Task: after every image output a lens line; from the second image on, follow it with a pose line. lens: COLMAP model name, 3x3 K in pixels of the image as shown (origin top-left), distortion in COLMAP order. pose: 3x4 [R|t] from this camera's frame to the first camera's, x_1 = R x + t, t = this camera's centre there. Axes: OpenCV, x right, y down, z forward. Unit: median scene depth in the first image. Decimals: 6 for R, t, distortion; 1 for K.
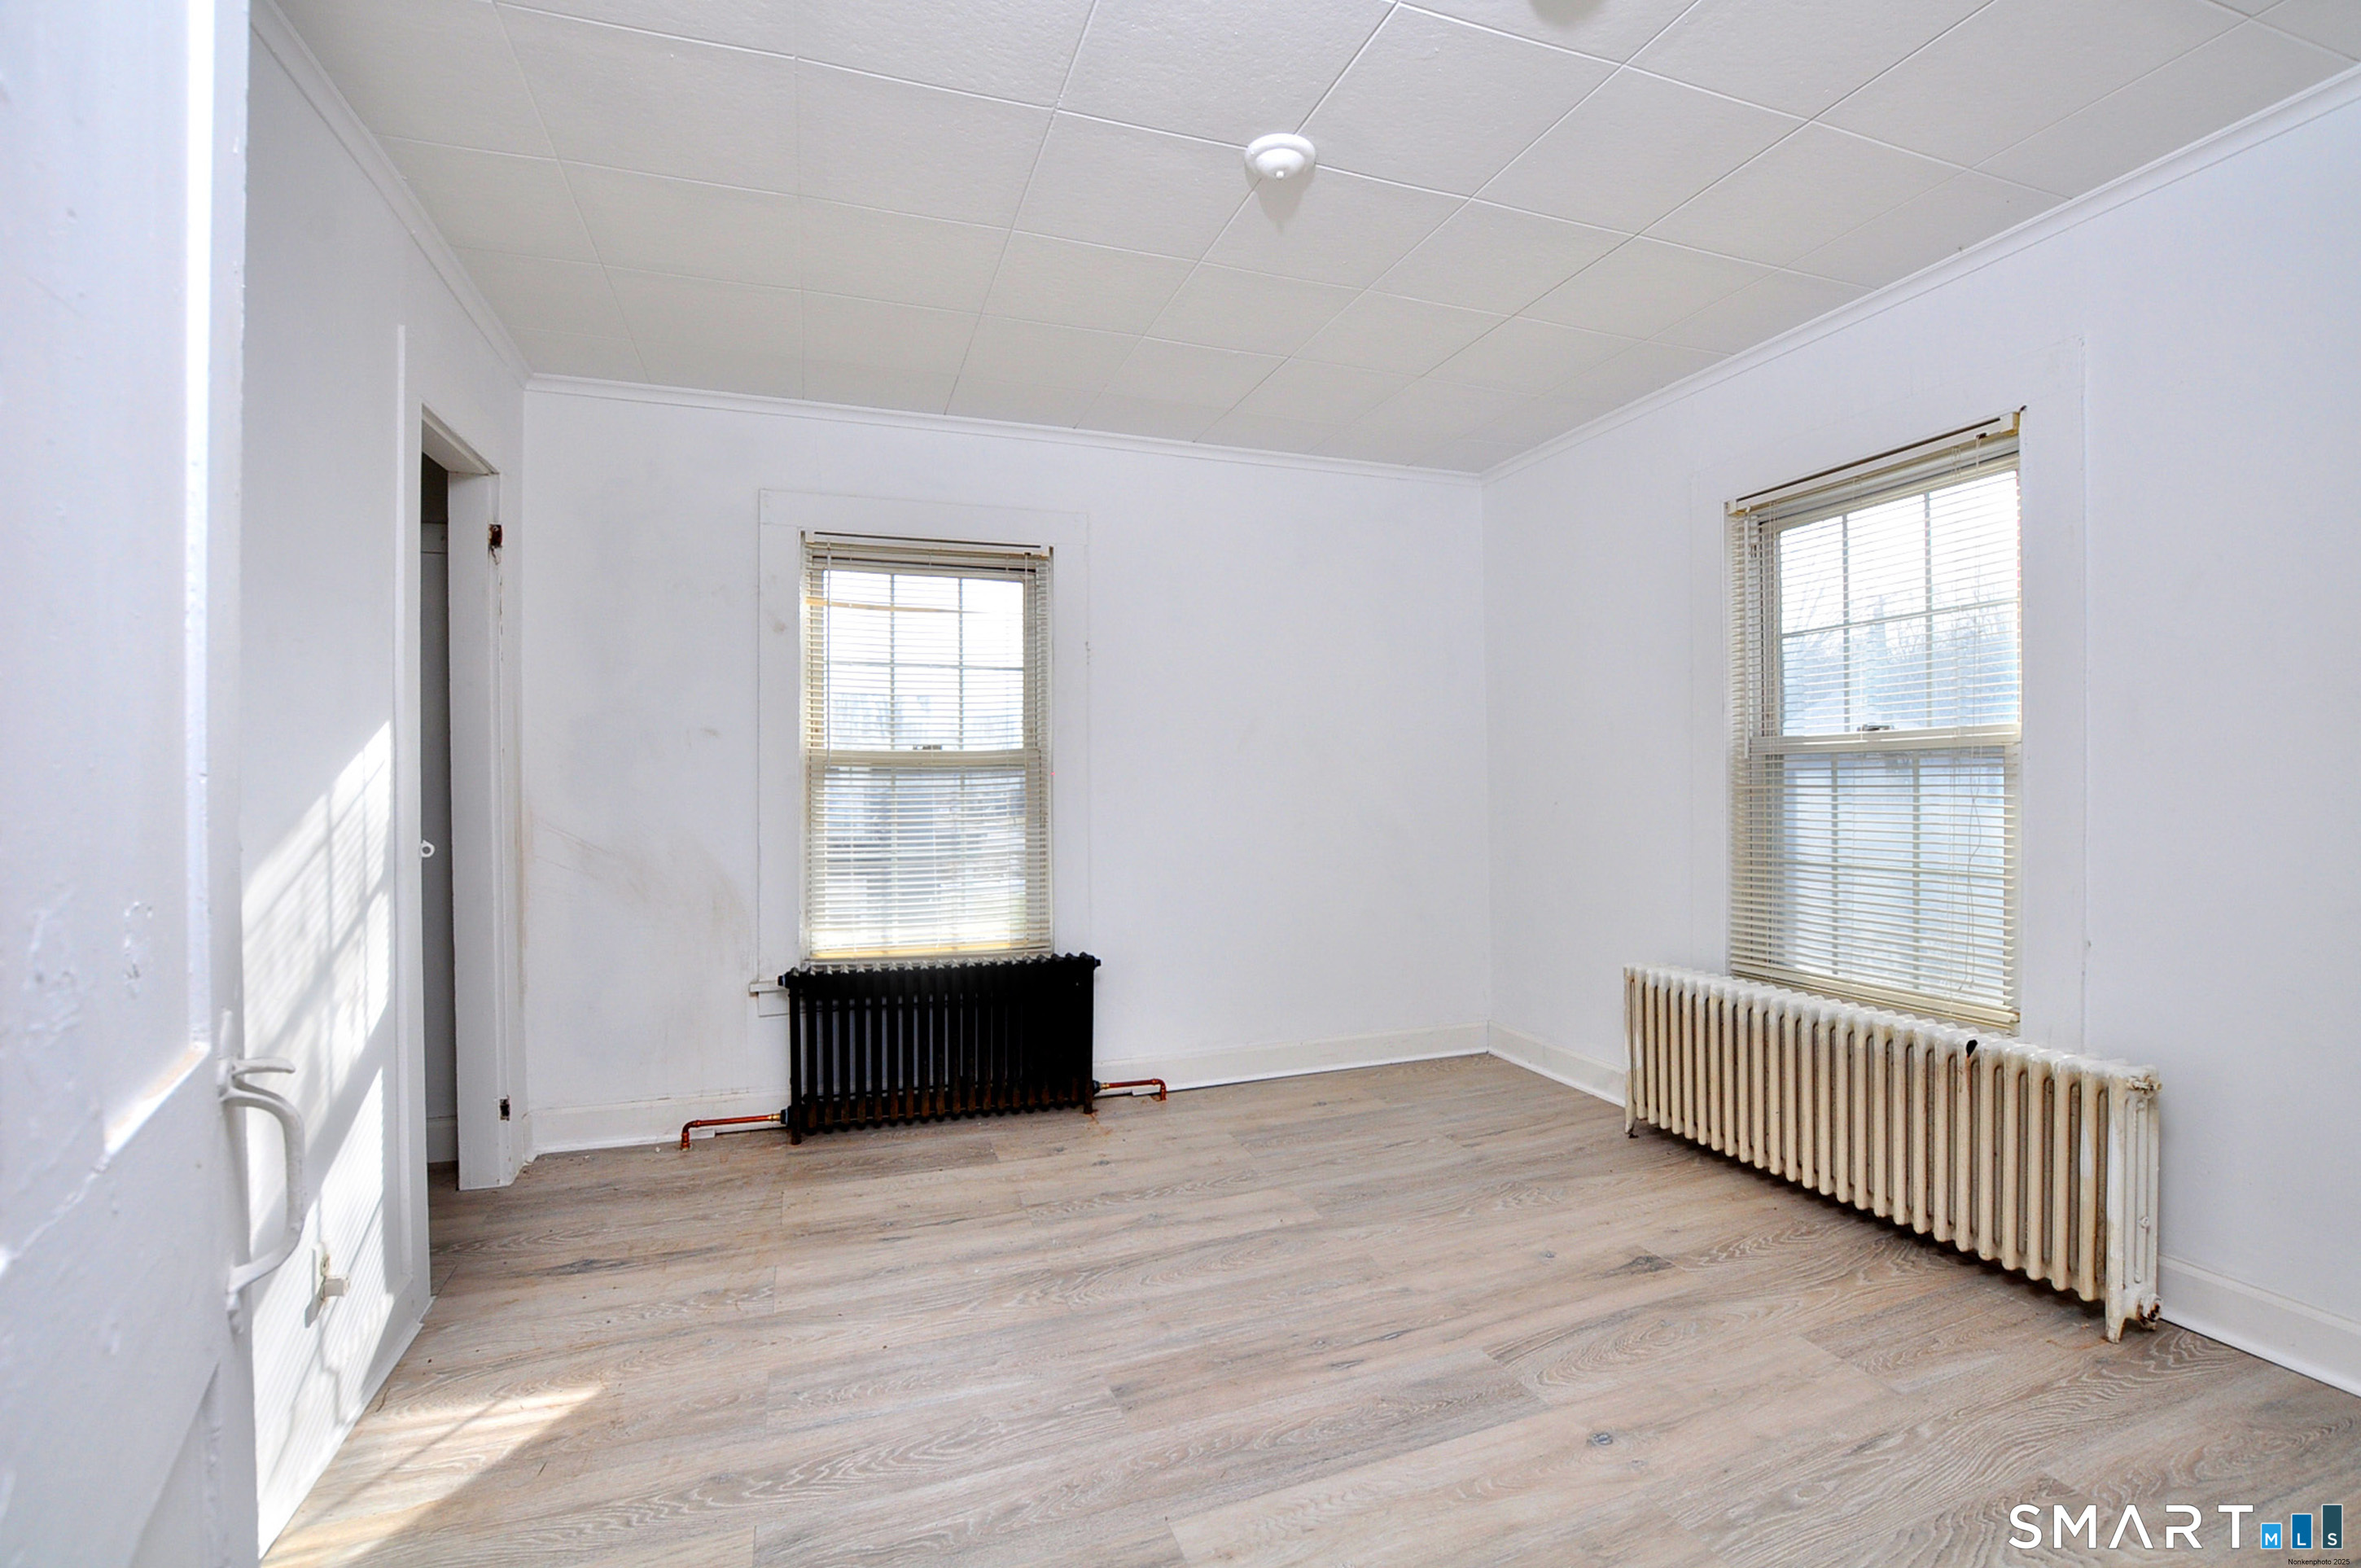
lens RADIAL K [[1027.2, 0, 1185.2], [0, 1027.2, 795.3], [0, 0, 1]] dist [-0.028301, 0.000845]
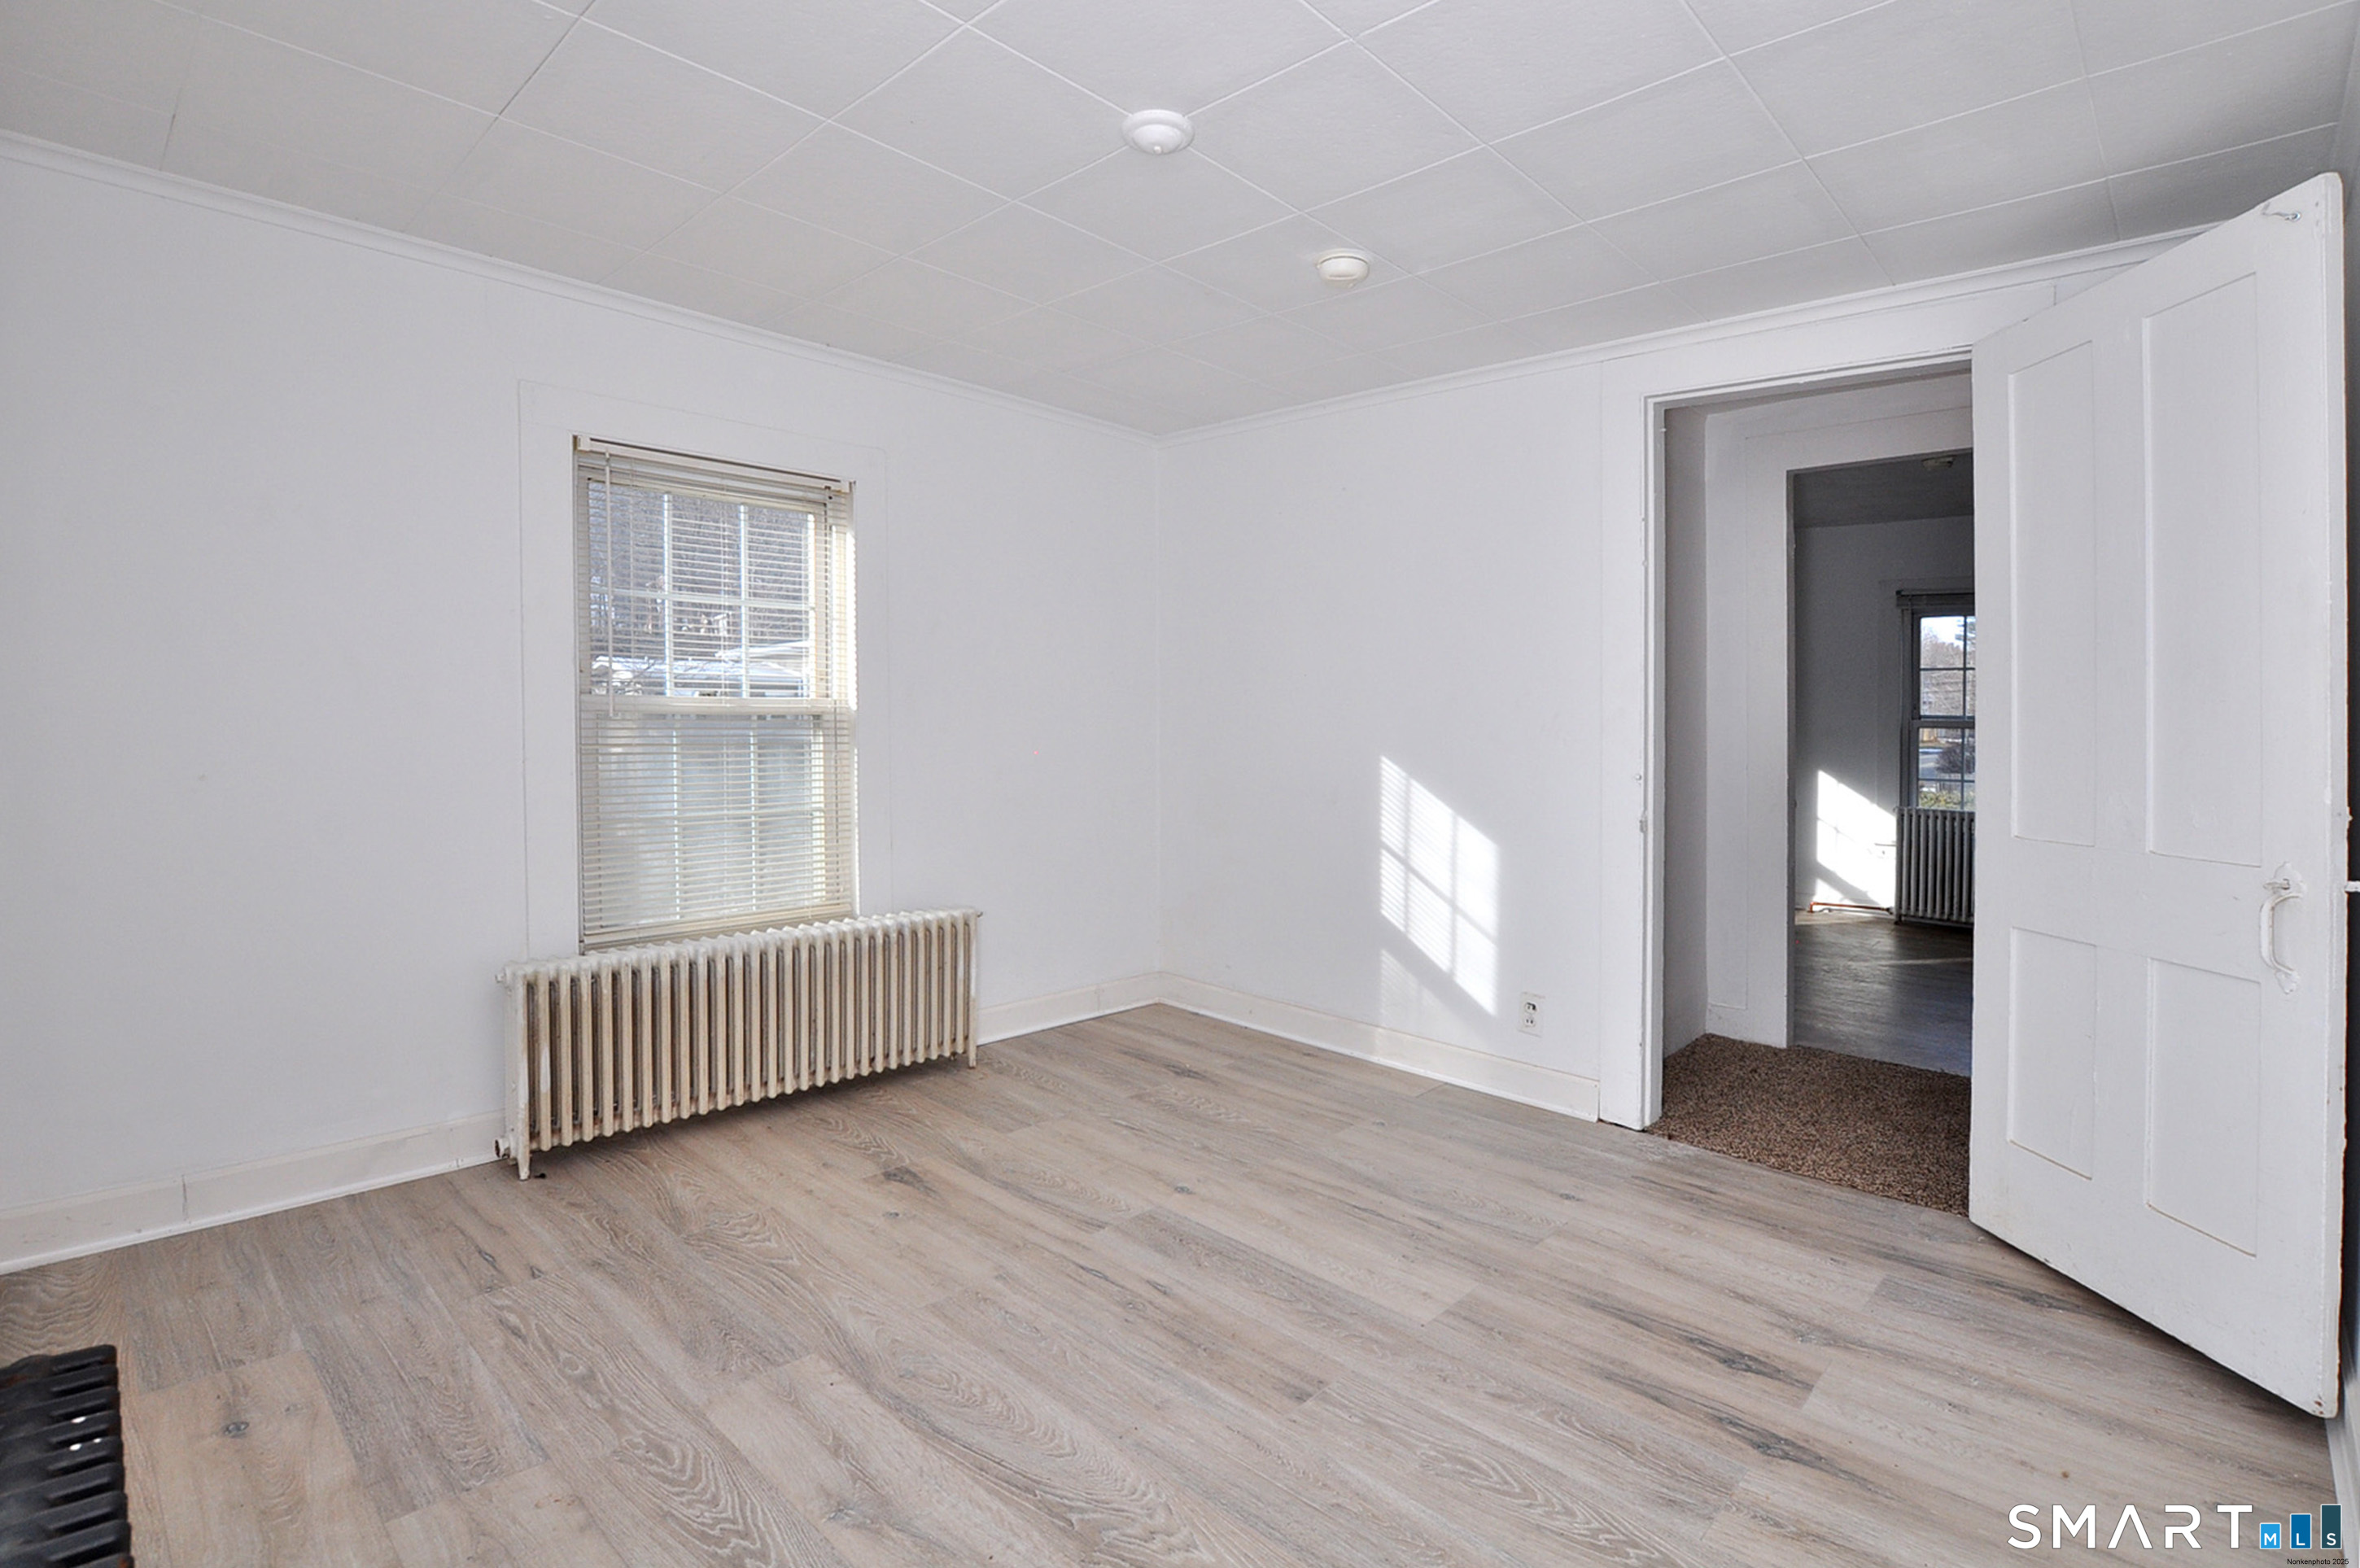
lens RADIAL K [[1082.3, 0, 1164.9], [0, 1082.3, 788.7], [0, 0, 1]] dist [-0.031772, -0.000176]
pose [[-0.422834, -0.052594, 0.904680, -0.690829], [0.002413, 0.998246, 0.059161, -0.029377], [-0.906204, 0.027199, -0.421965, 1.191207]]
